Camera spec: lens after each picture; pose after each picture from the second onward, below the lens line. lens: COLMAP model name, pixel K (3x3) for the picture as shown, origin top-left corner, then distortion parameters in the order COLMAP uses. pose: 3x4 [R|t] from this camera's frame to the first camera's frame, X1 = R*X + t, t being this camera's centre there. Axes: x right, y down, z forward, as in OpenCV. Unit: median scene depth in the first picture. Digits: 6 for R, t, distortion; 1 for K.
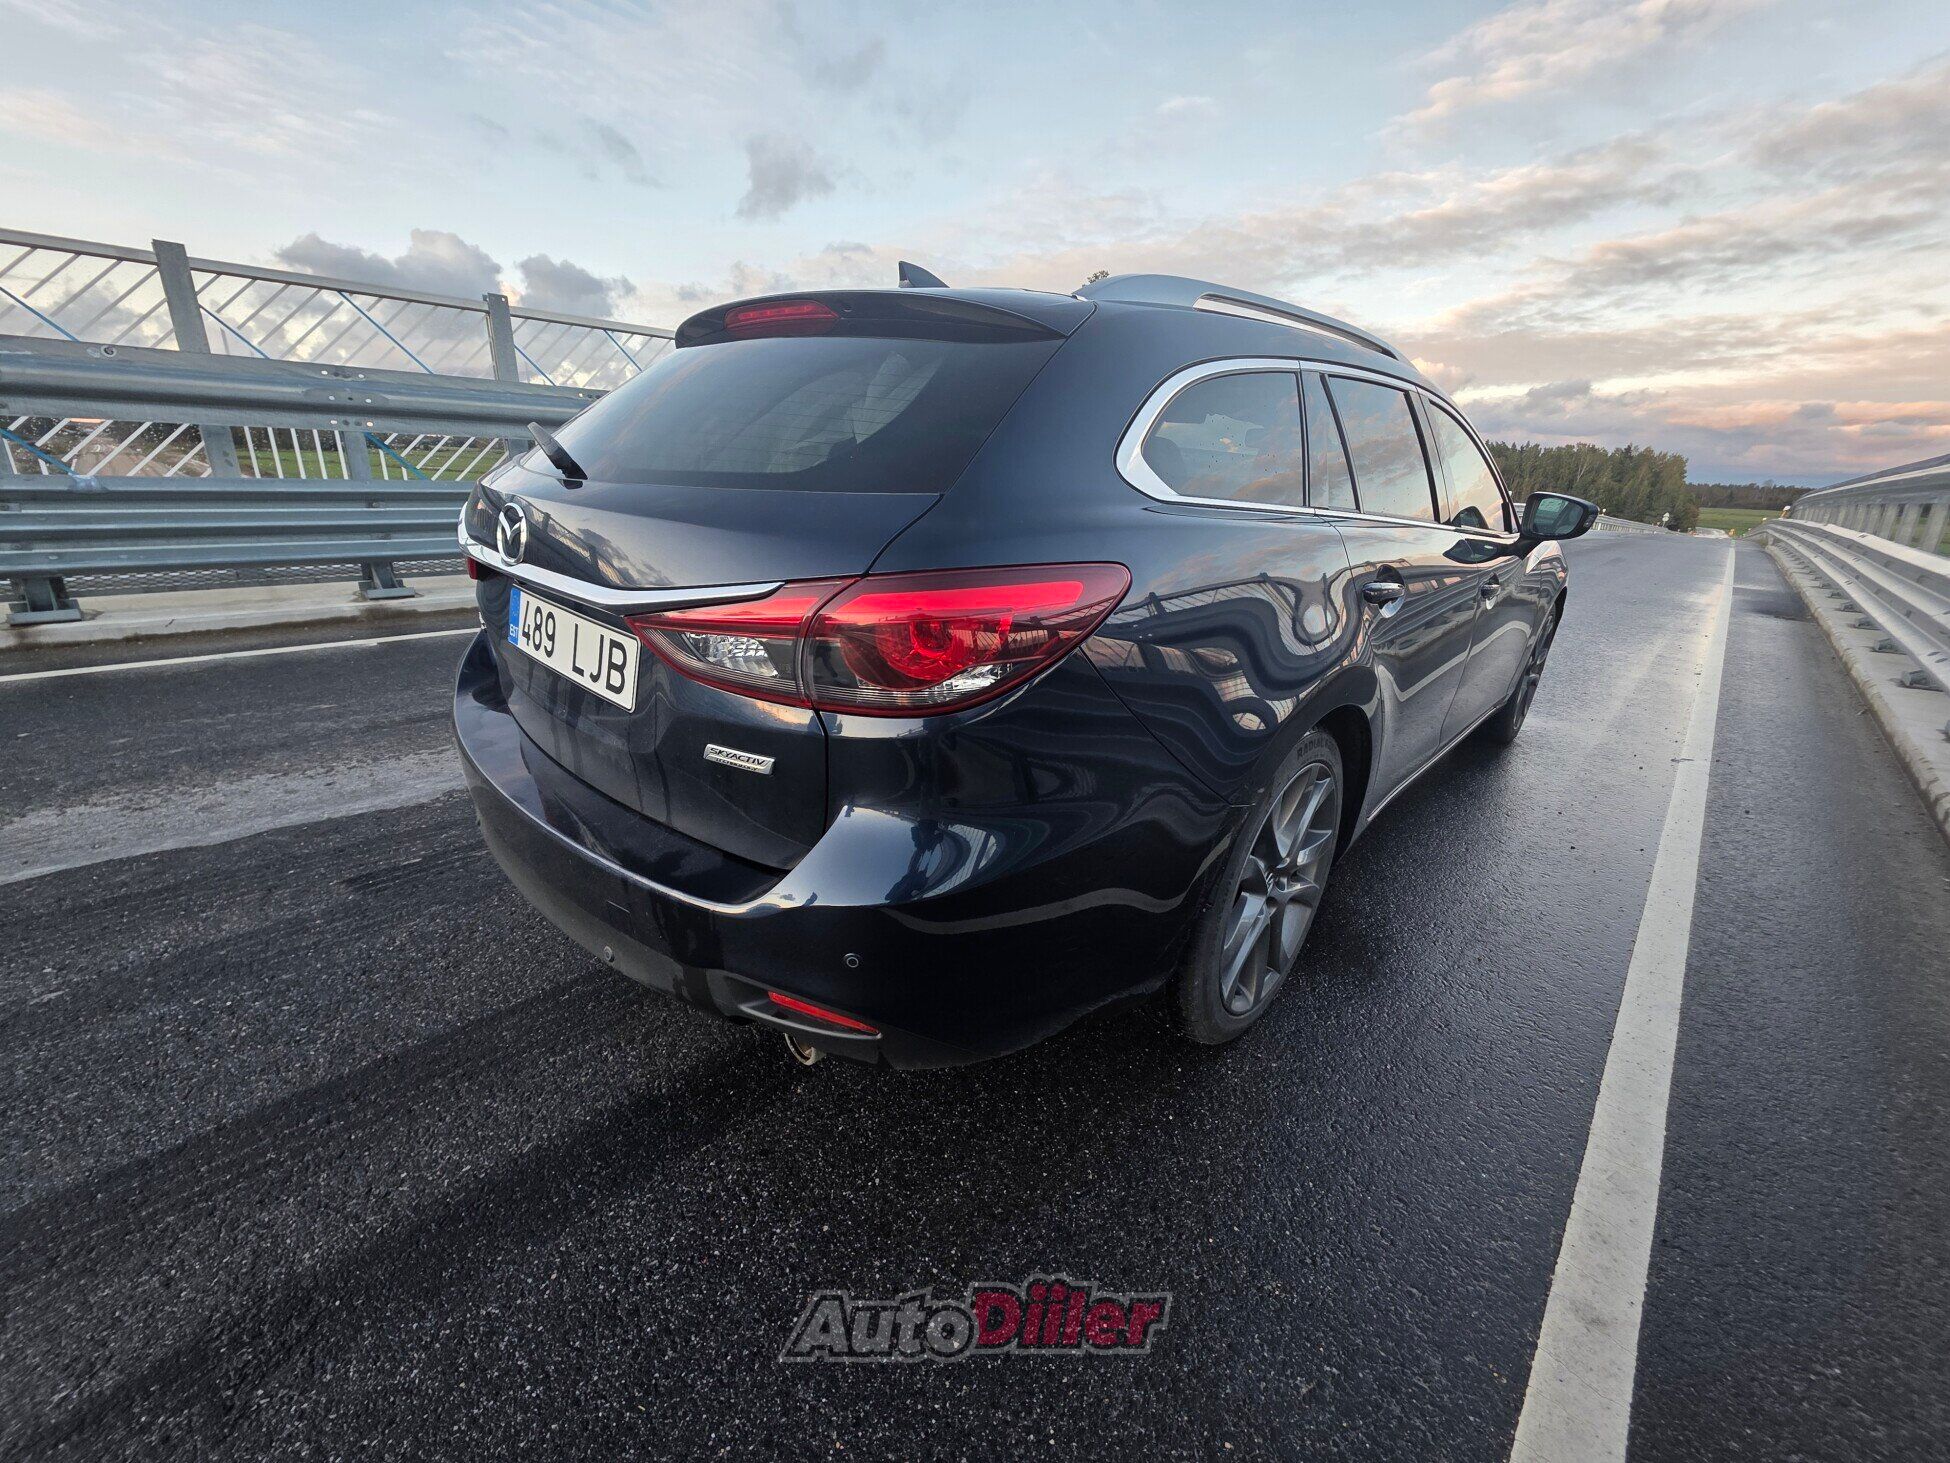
lens RADIAL K [[753.0, 0, 965.3], [0, 753.0, 729.5], [0, 0, 1]] dist [-0.000649, 0.000046]
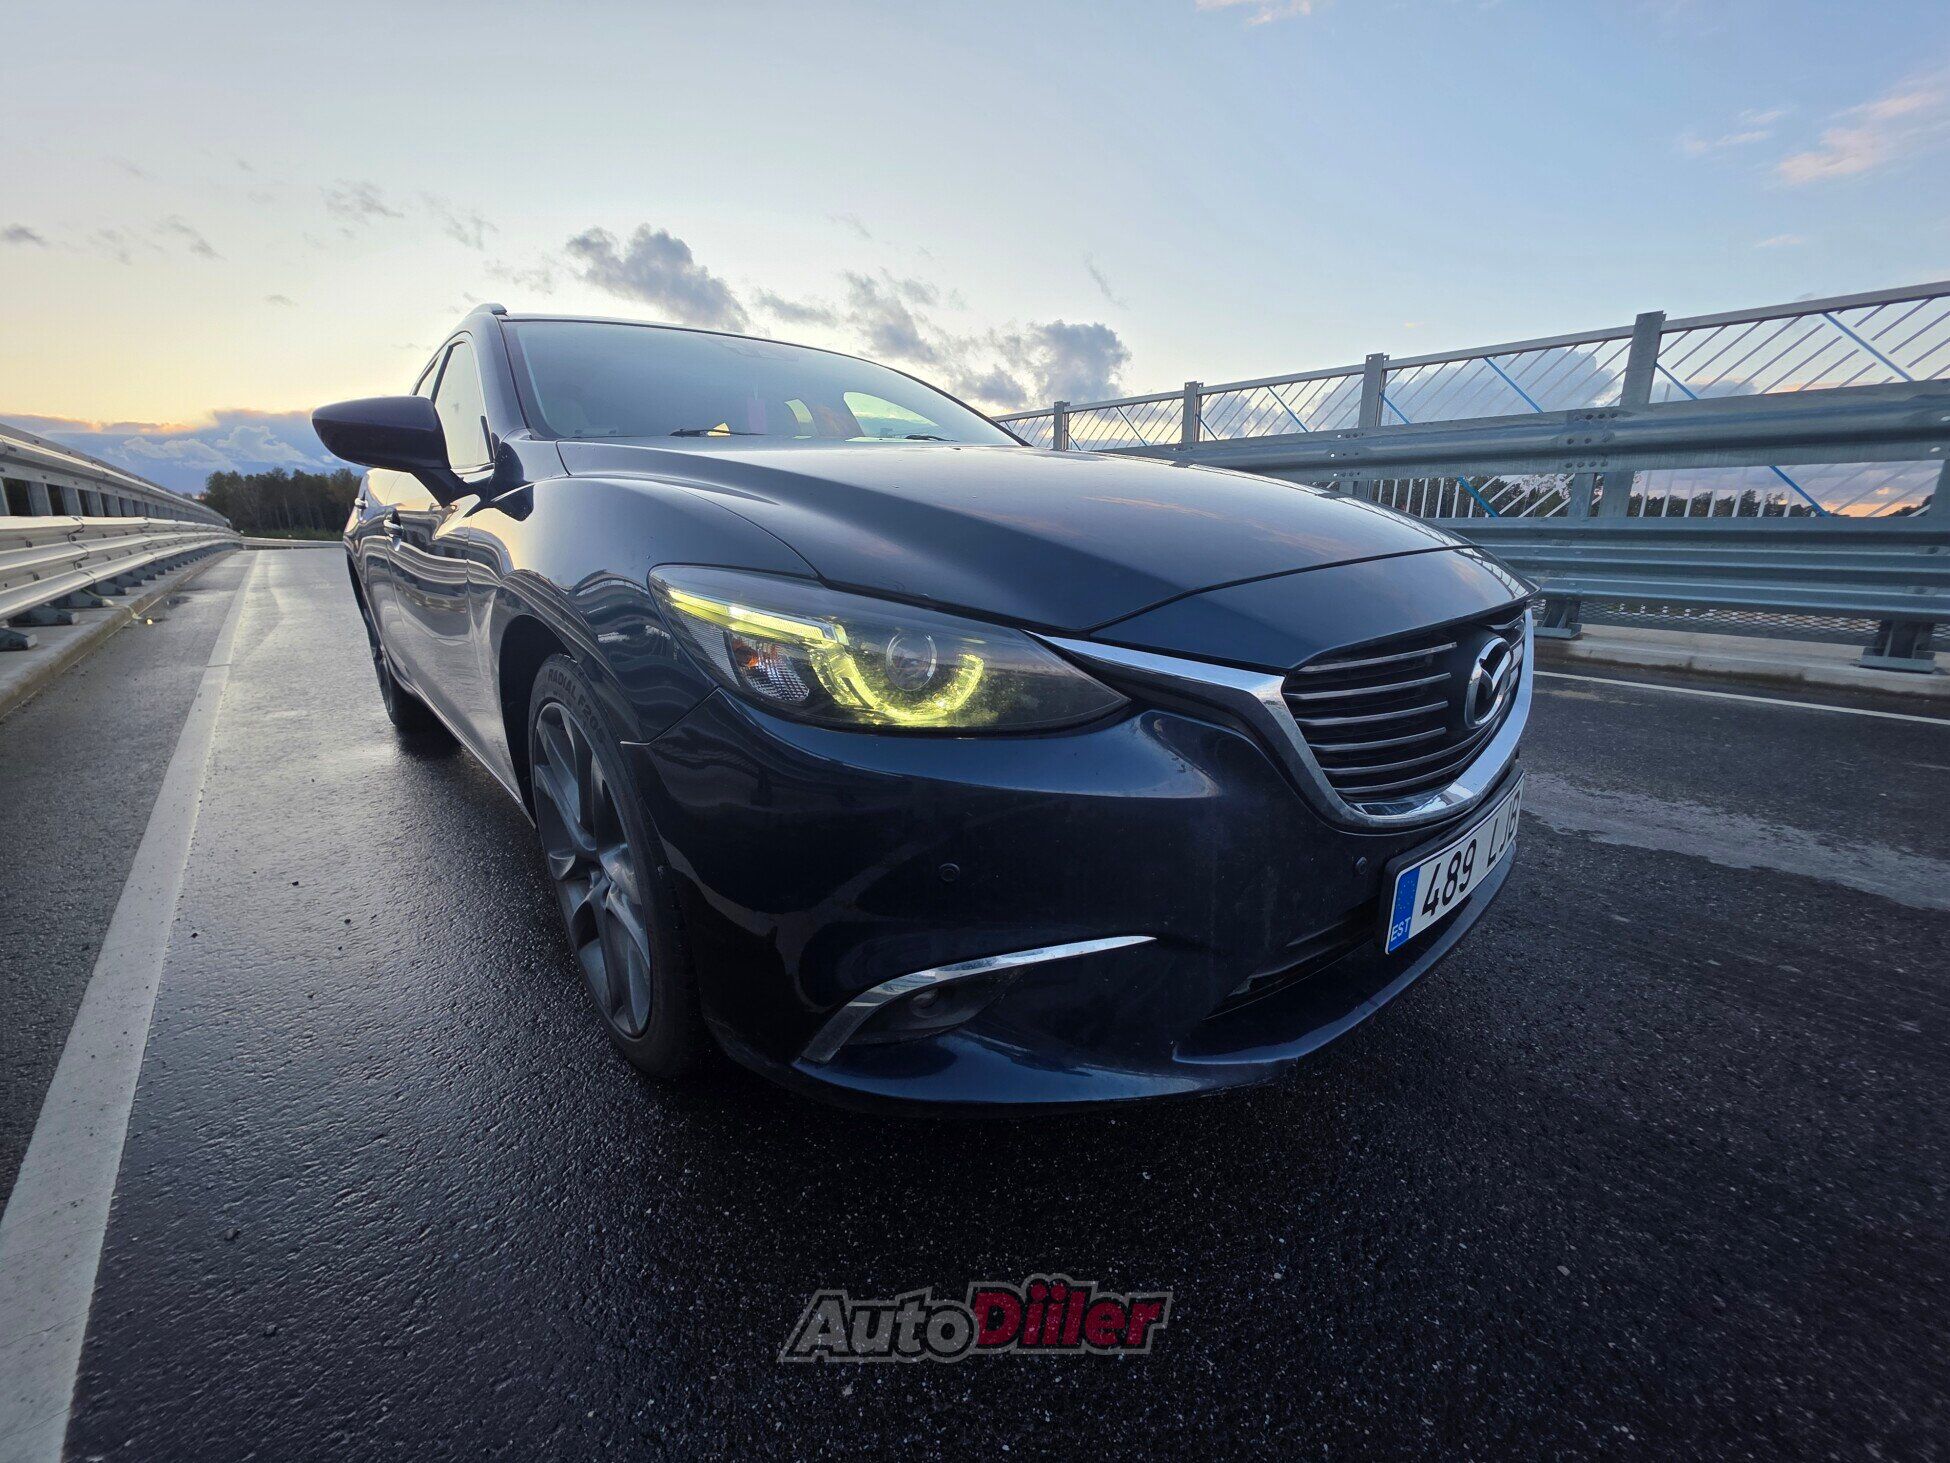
lens RADIAL K [[753.0, 0, 965.3], [0, 753.0, 729.5], [0, 0, 1]] dist [-0.000649, 0.000046]
pose [[-0.058789, 0.255766, -0.964950, 0.258748], [-0.310003, 0.914155, 0.261189, -0.056828], [0.948916, 0.314492, 0.025546, 0.203283]]
